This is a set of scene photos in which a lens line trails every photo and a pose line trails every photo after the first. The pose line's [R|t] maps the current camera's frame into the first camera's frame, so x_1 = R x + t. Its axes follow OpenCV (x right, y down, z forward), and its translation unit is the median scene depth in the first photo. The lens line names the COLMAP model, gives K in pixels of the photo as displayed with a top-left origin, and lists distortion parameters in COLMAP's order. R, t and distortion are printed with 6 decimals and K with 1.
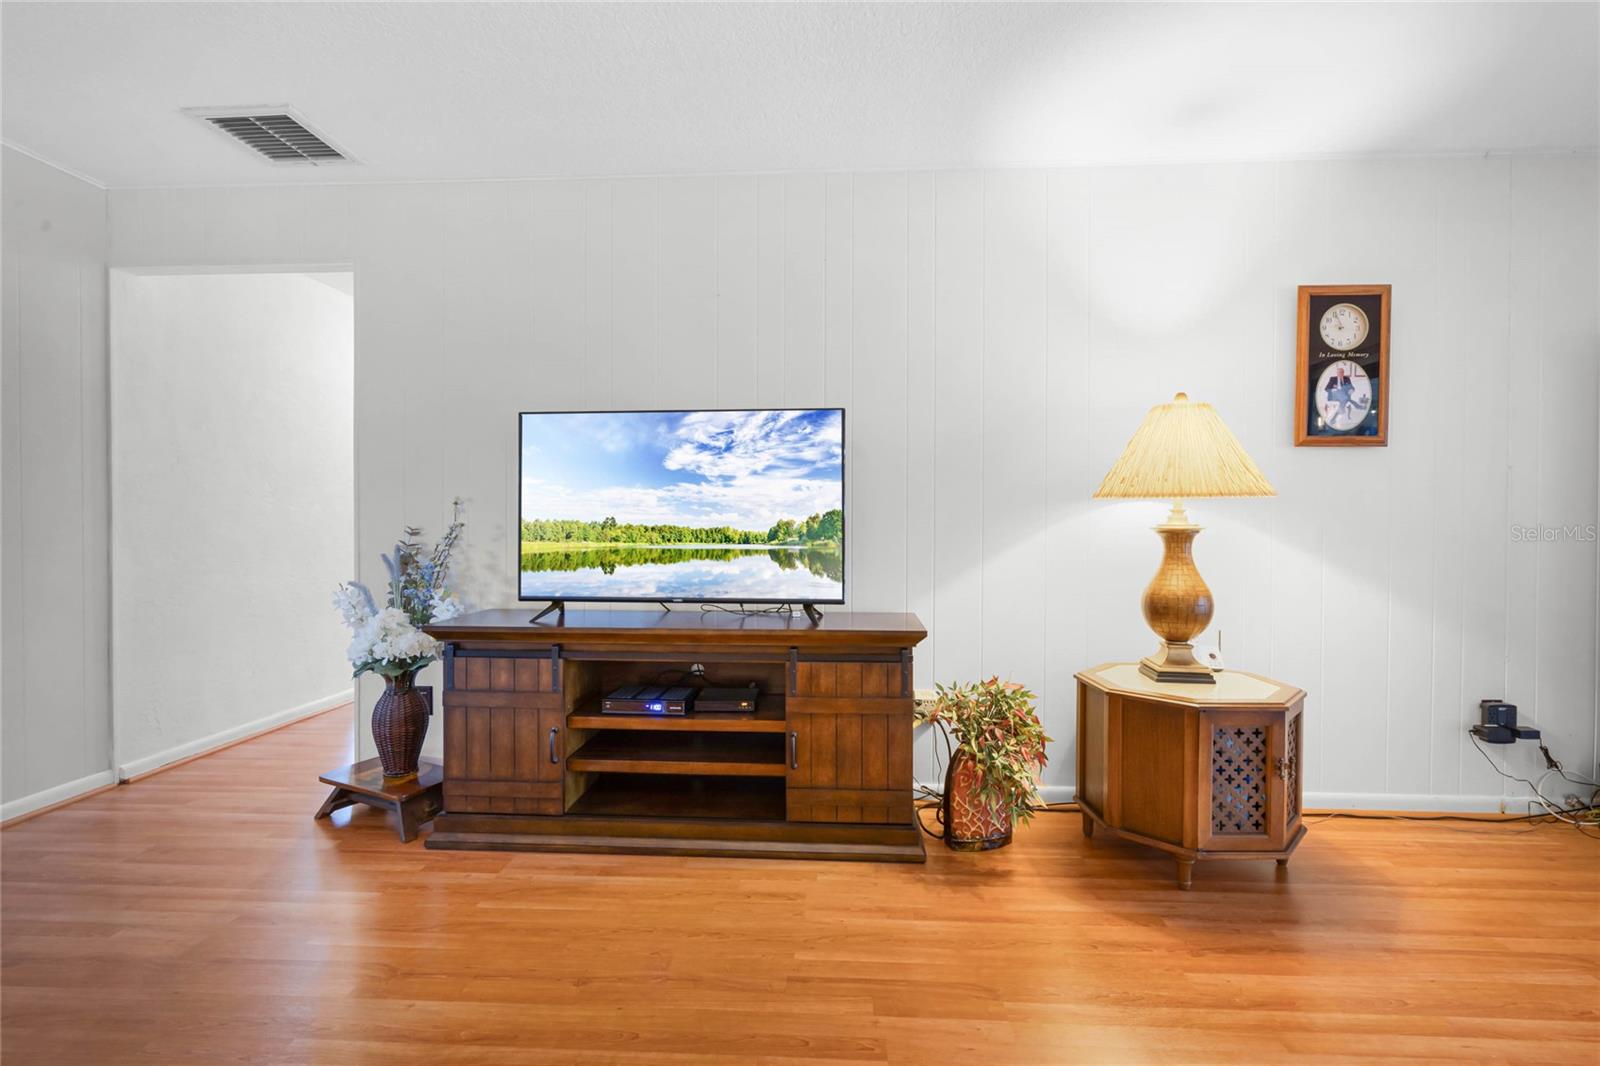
lens RADIAL K [[724.3, 0, 799.3], [0, 724.3, 527.4], [0, 0, 1]] dist [-0.002478, 0.000279]
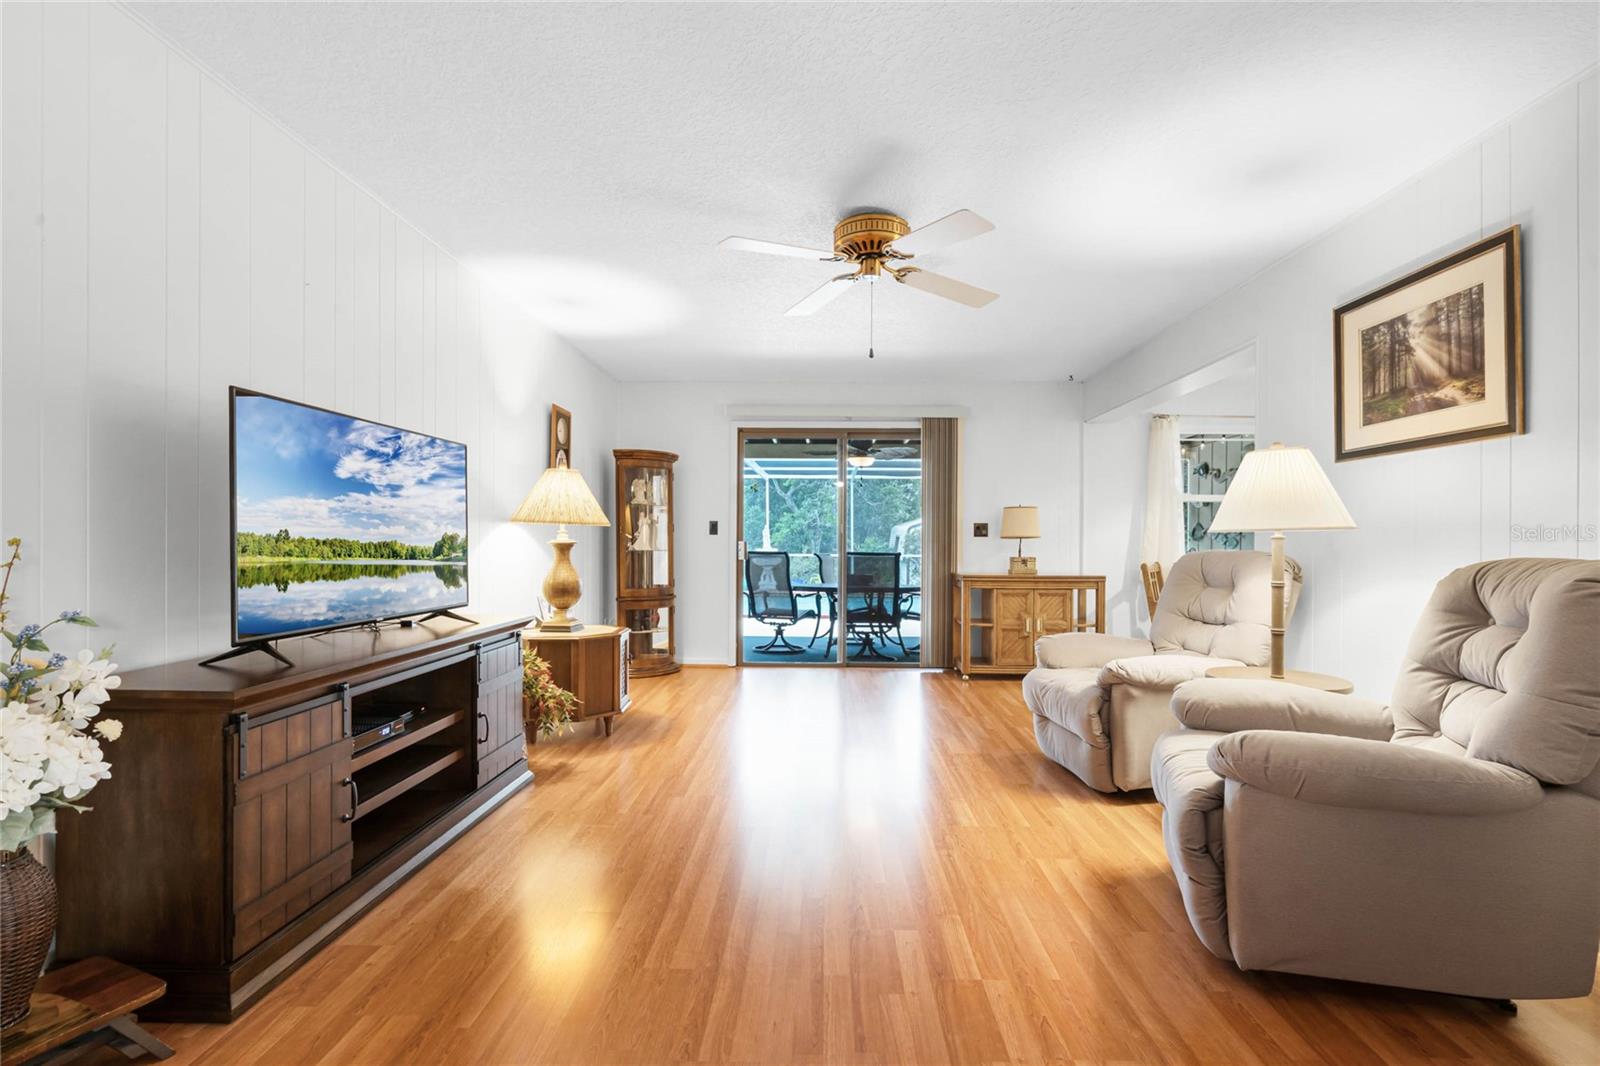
lens RADIAL K [[724.3, 0, 794.9], [0, 724.3, 542.5], [0, 0, 1]] dist [-0.002478, 0.000279]
pose [[-0.014800, -0.001352, 0.999890, -1.116659], [0.009842, 0.999950, 0.001498, 0.006675], [-0.999842, 0.009864, -0.014786, 0.458711]]
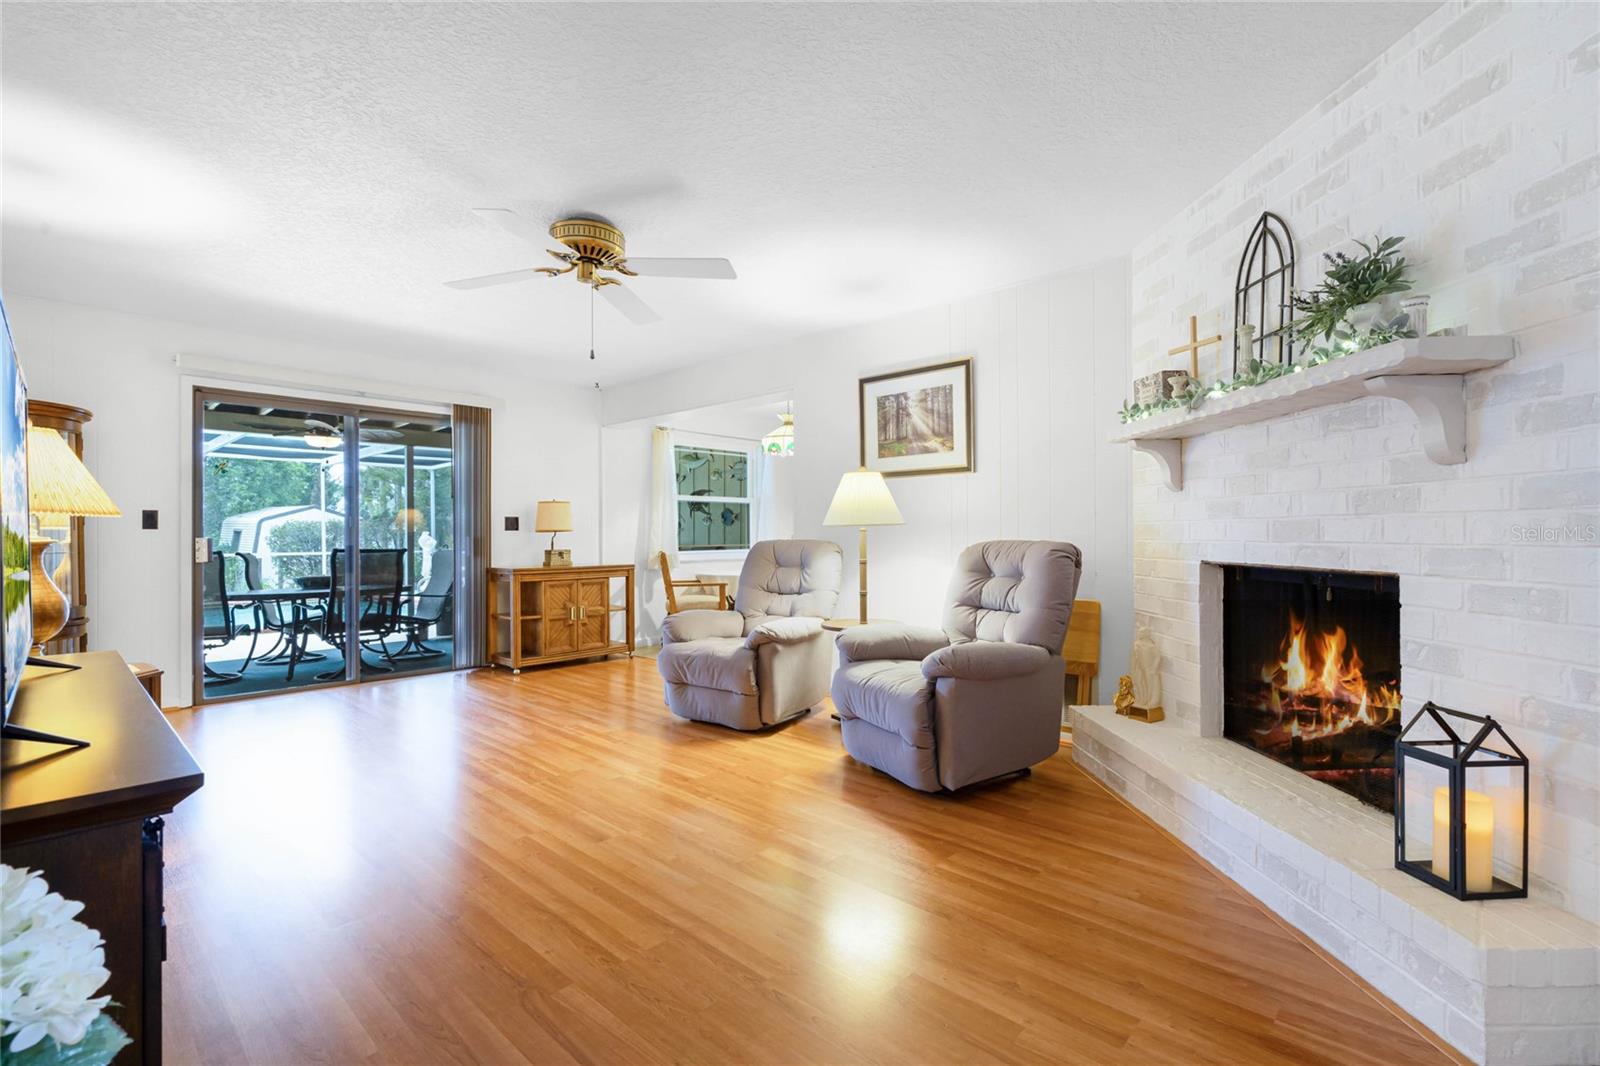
lens RADIAL K [[724.3, 0, 800.3], [0, 724.3, 532.6], [0, 0, 1]] dist [-0.002478, 0.000279]
pose [[-0.756837, 0.005808, 0.653578, -1.007811], [0.015266, 0.999845, 0.008794, -0.002109], [-0.653426, 0.016633, -0.756808, 1.009355]]
